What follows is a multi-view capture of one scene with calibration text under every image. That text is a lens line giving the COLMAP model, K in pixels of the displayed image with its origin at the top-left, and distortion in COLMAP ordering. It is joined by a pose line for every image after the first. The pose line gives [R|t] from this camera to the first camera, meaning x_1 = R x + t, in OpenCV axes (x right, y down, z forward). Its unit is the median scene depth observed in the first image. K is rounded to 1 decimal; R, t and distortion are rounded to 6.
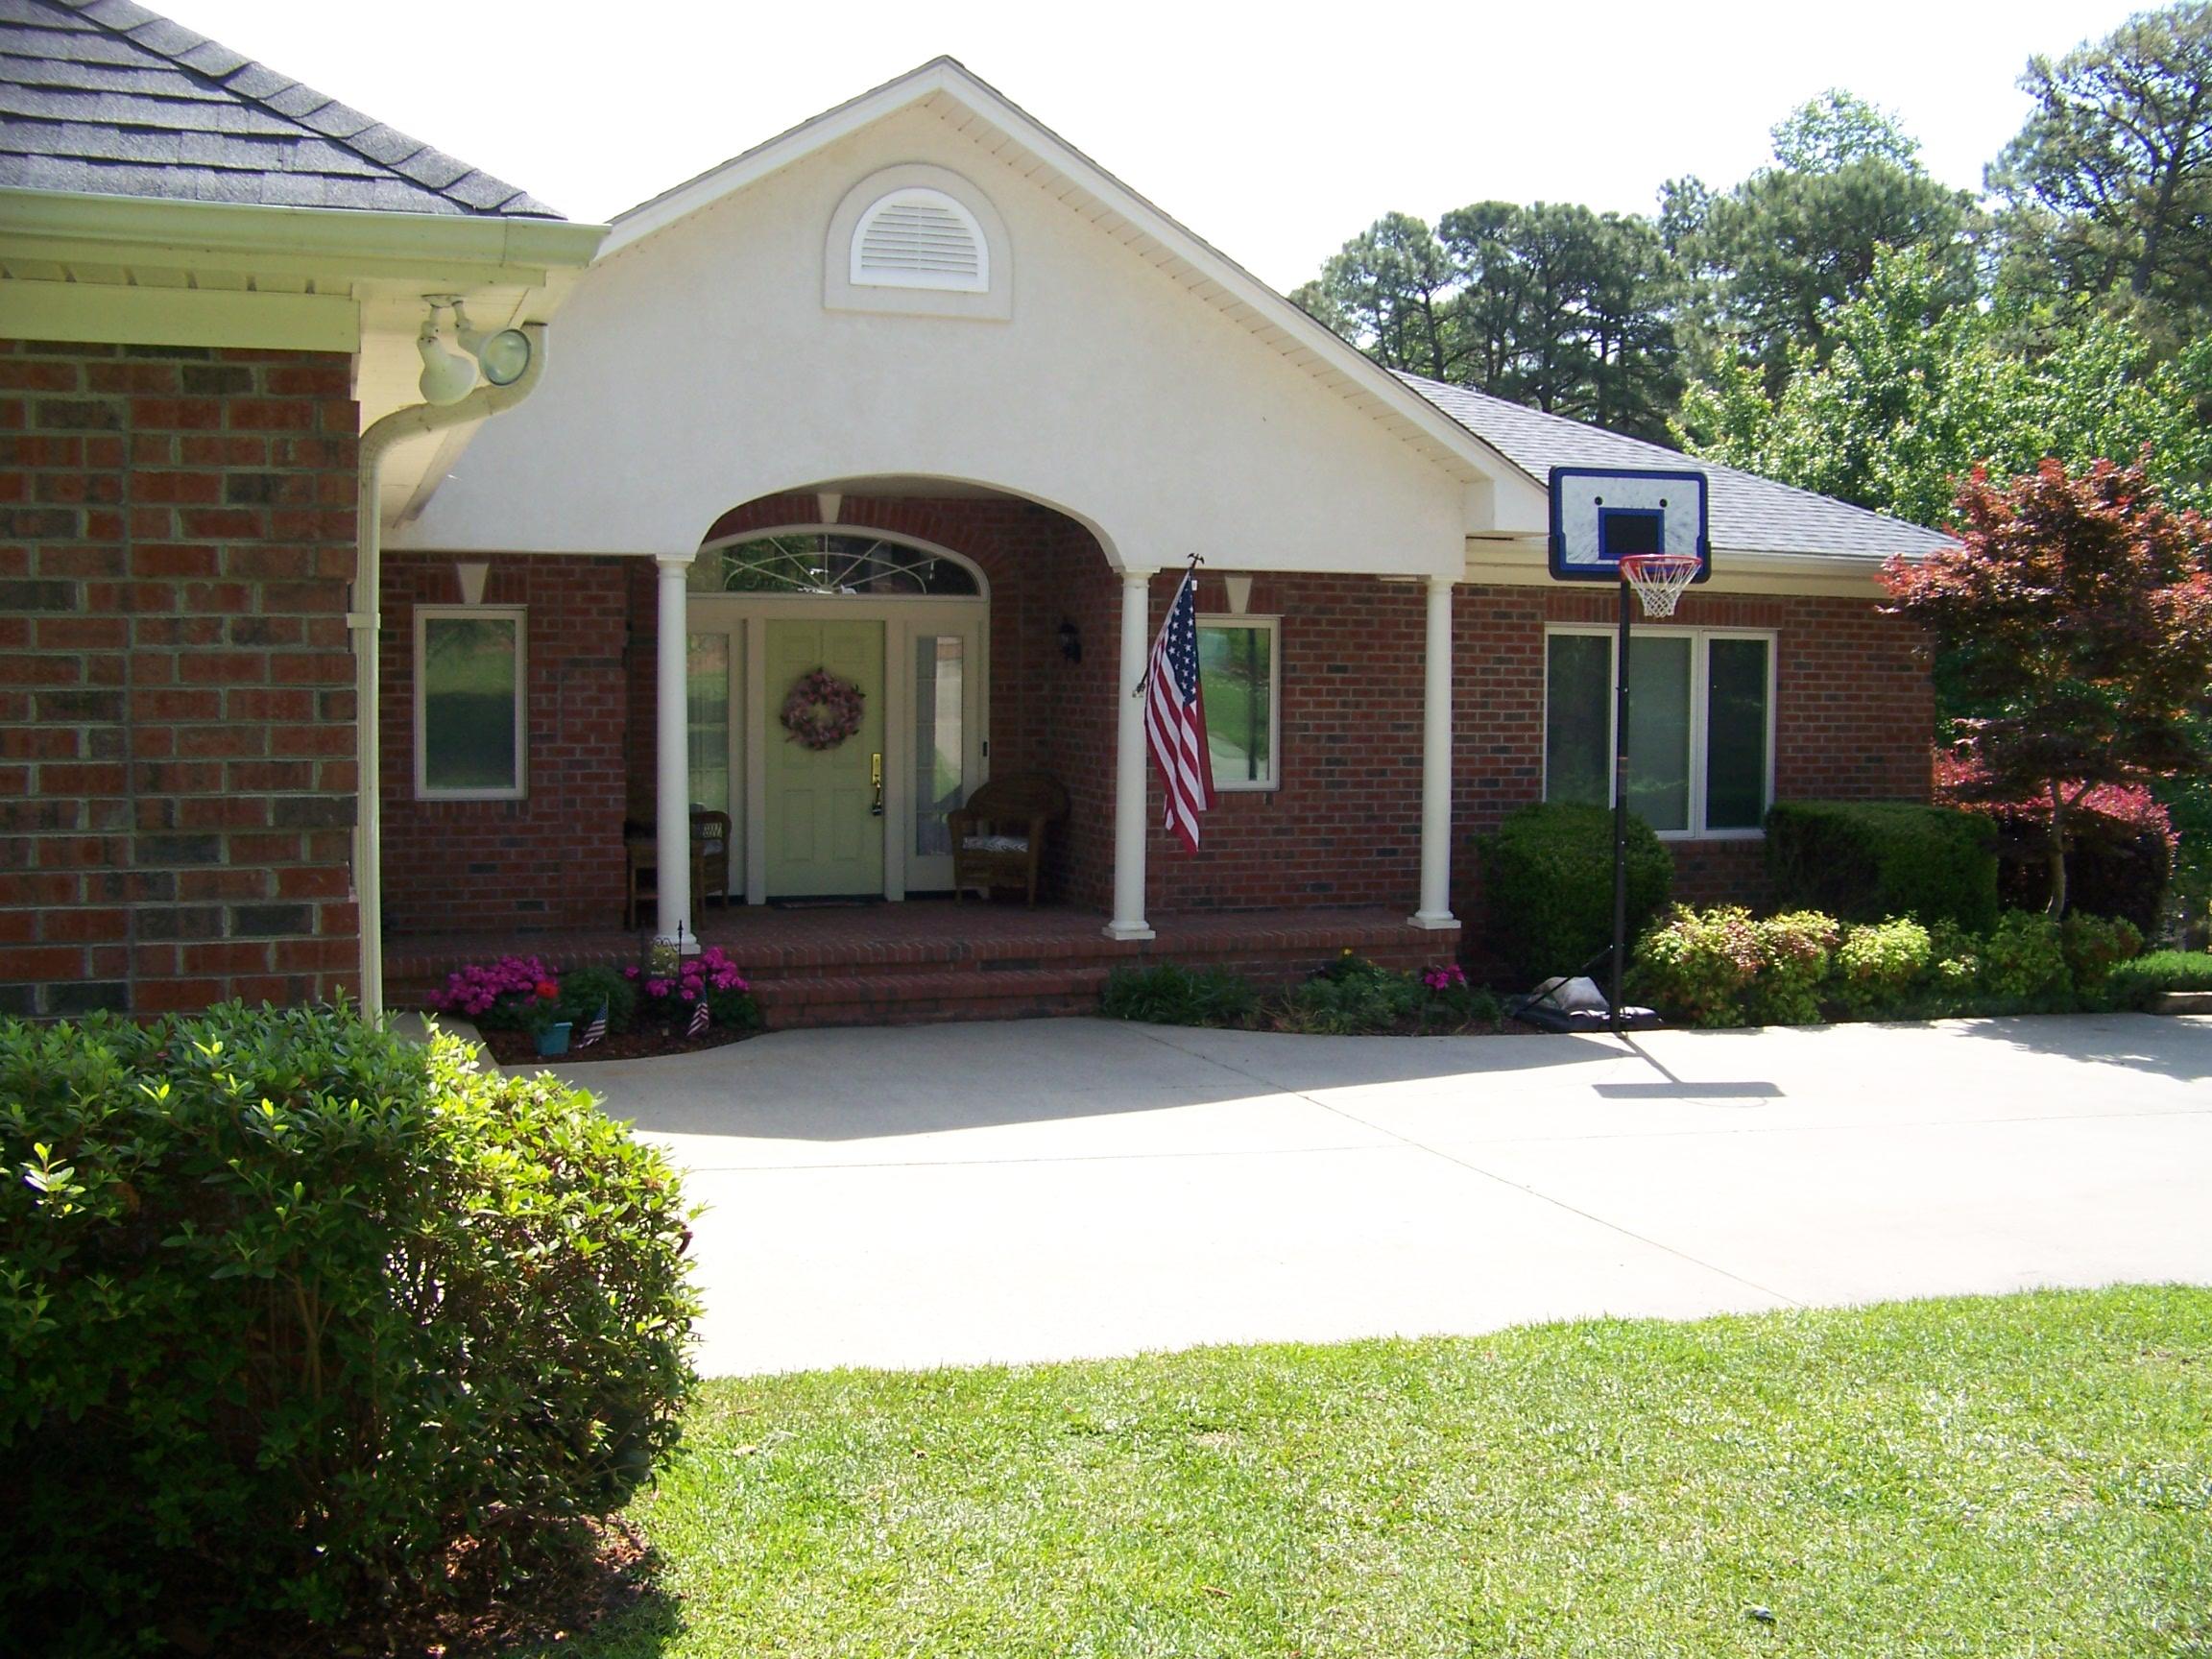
lens RADIAL K [[2306.0, 0, 1157.7], [0, 2306.0, 827.2], [0, 0, 1]] dist [-0.248226, 0.329399]
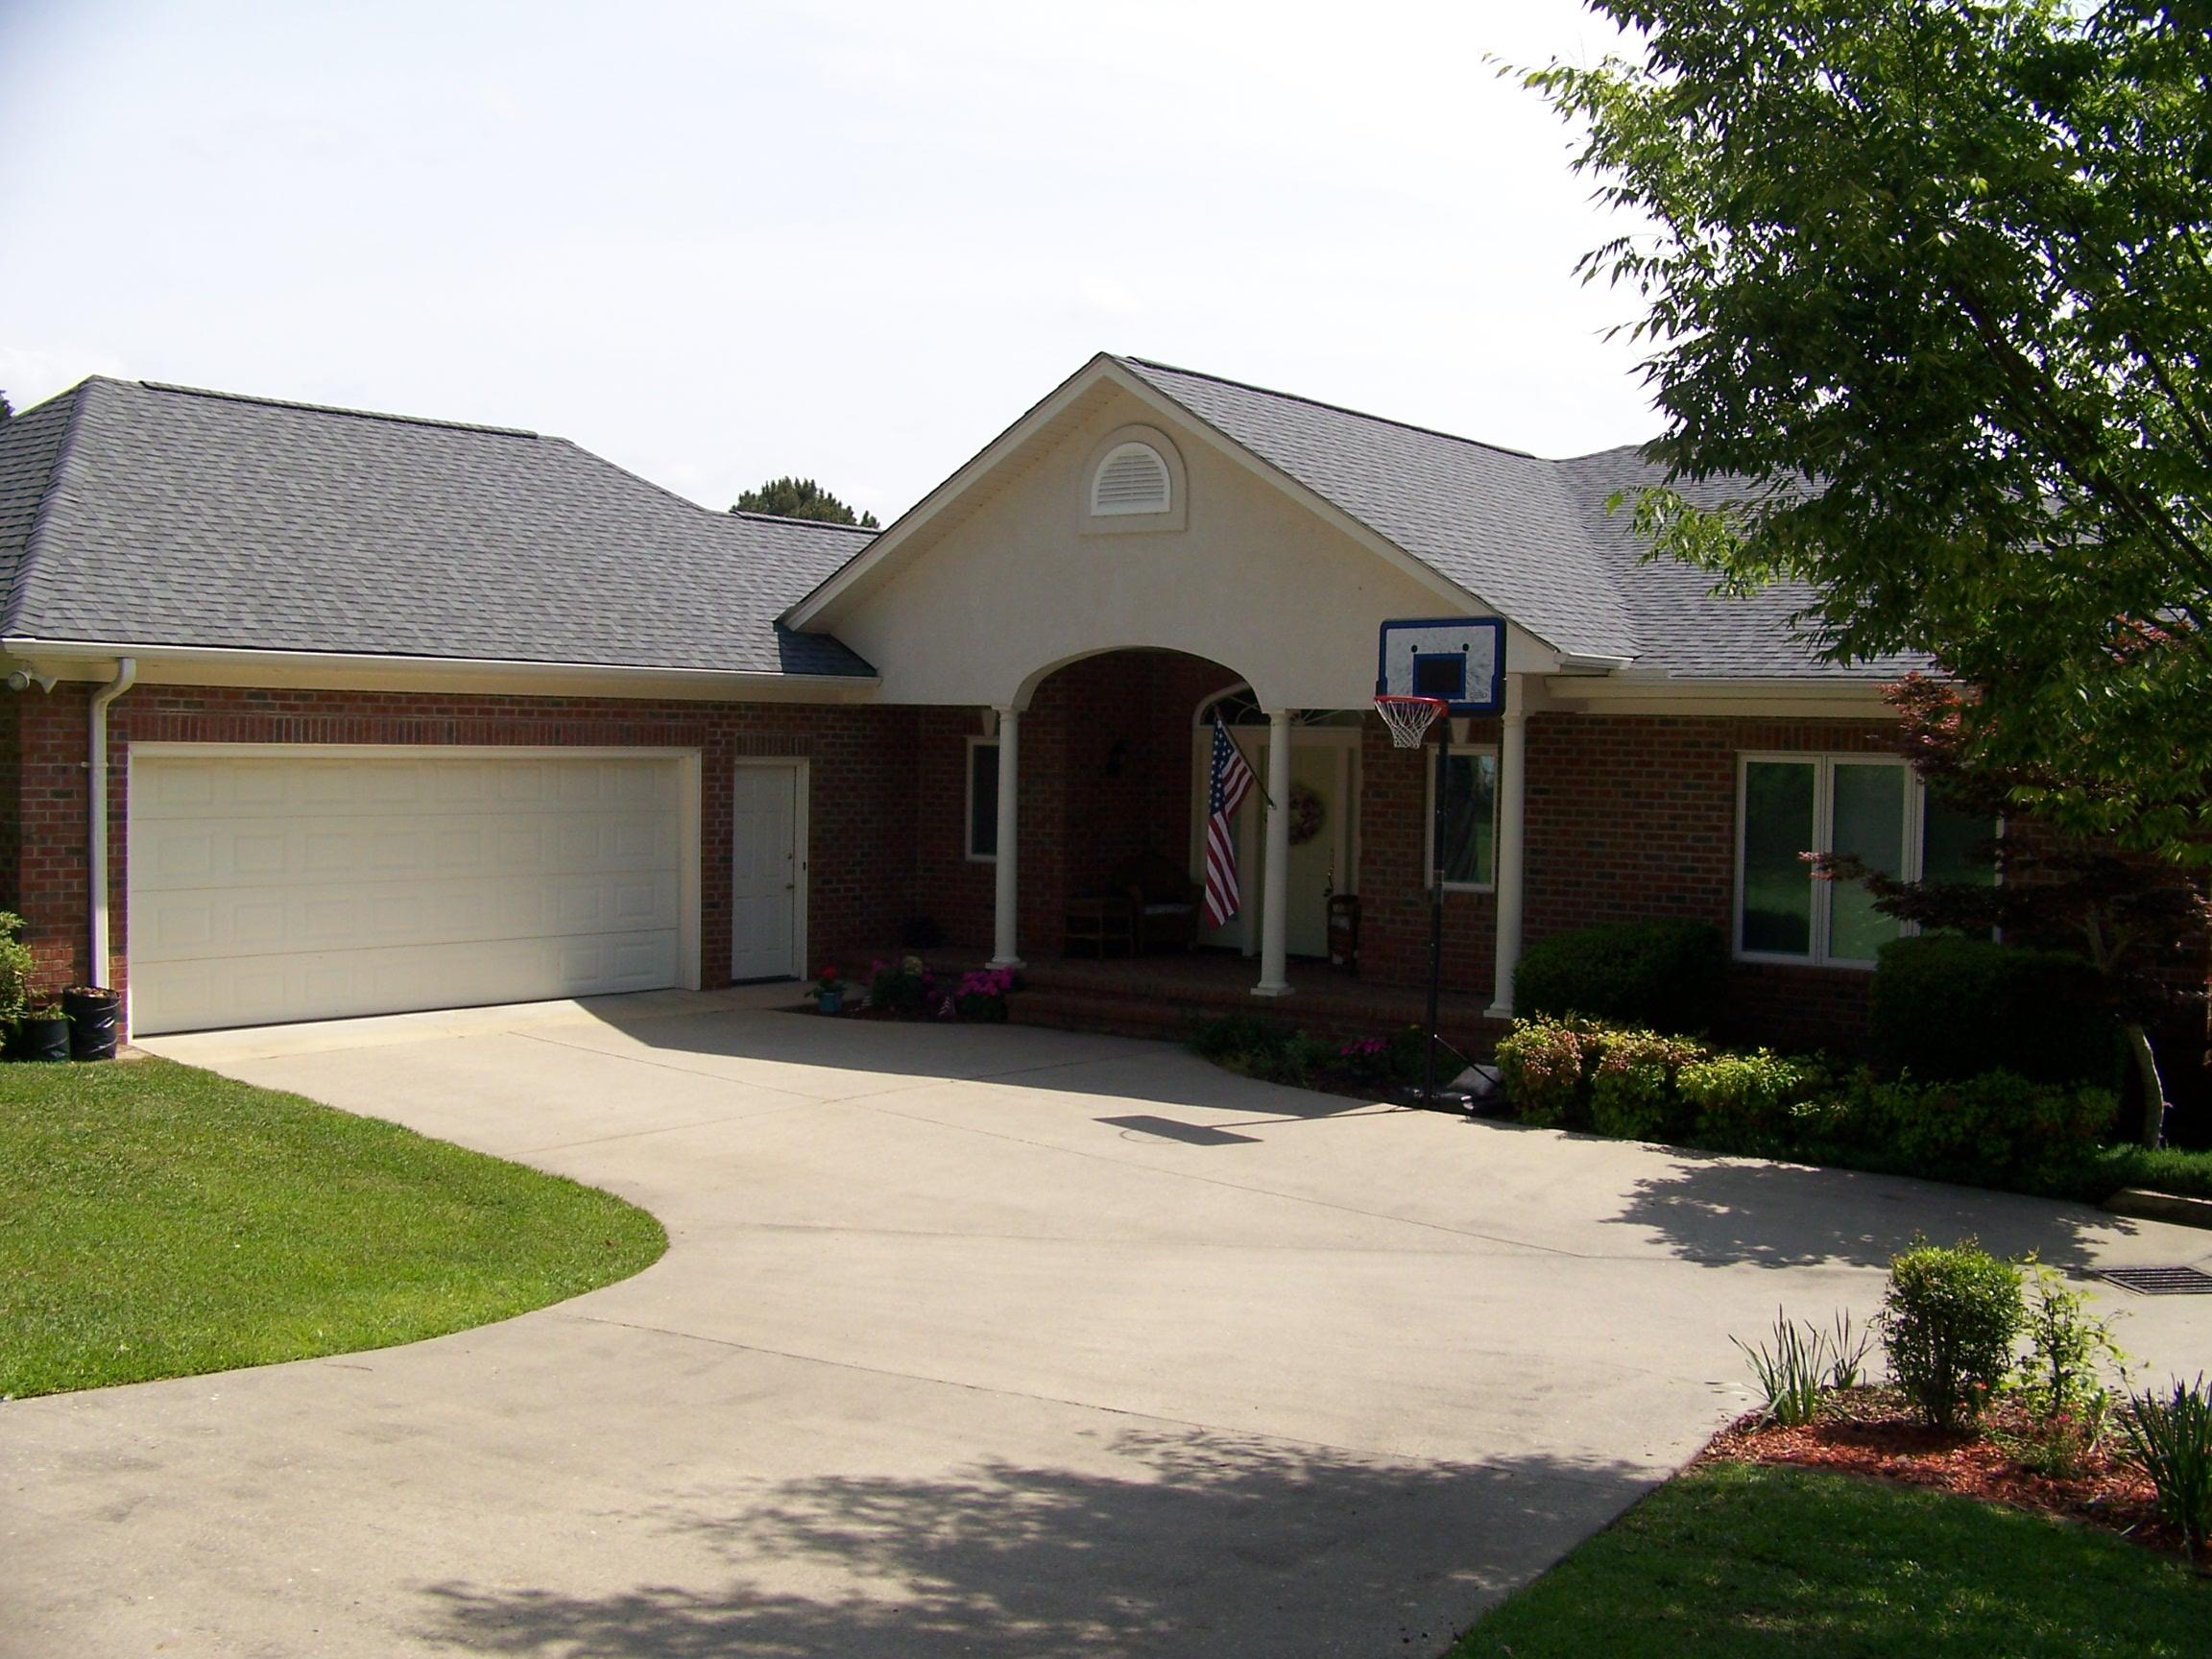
lens RADIAL K [[2306.0, 0, 1157.7], [0, 2306.0, 827.2], [0, 0, 1]] dist [-0.248226, 0.329399]
pose [[0.527798, 0.032214, -0.848759, 1.039944], [-0.070040, 0.997528, -0.005694, -0.033759], [0.846477, 0.062452, 0.528750, 0.253586]]
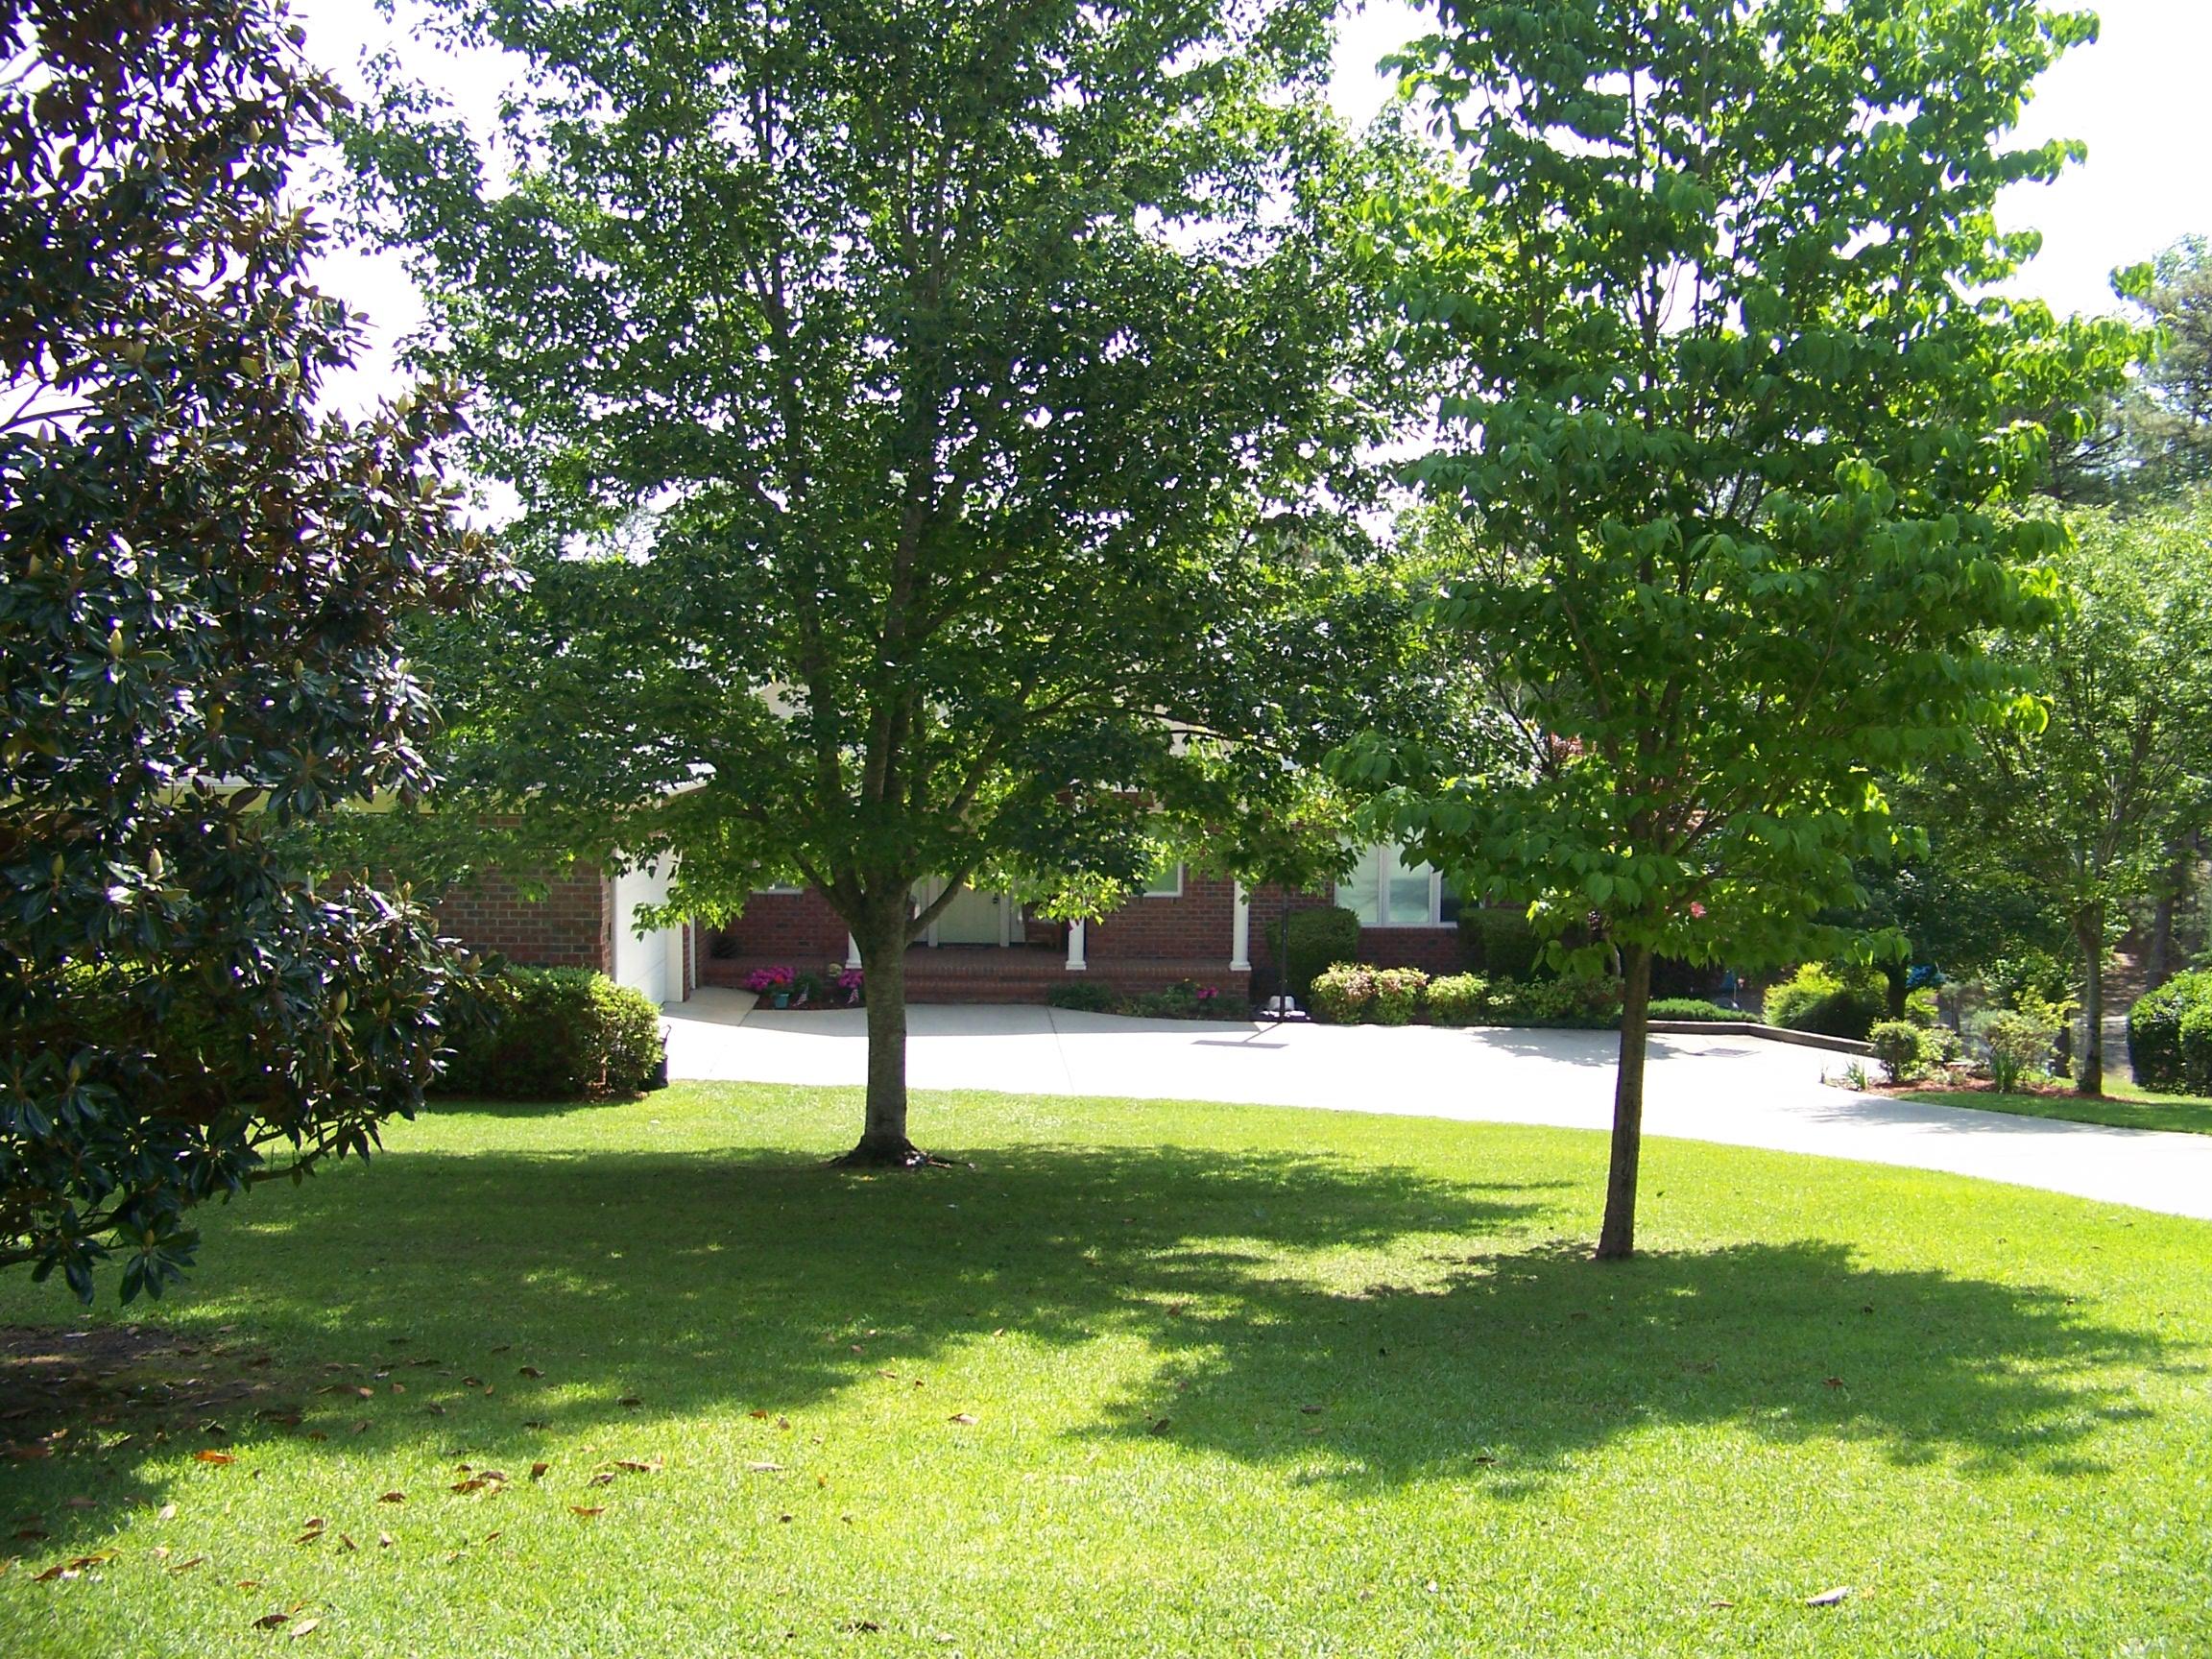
lens RADIAL K [[2306.0, 0, 1157.7], [0, 2306.0, 827.2], [0, 0, 1]] dist [-0.248226, 0.329399]
pose [[0.960478, 0.018968, -0.277710, 0.626298], [-0.023676, 0.999627, -0.013609, -0.052423], [0.277348, 0.019647, 0.960569, -0.965093]]
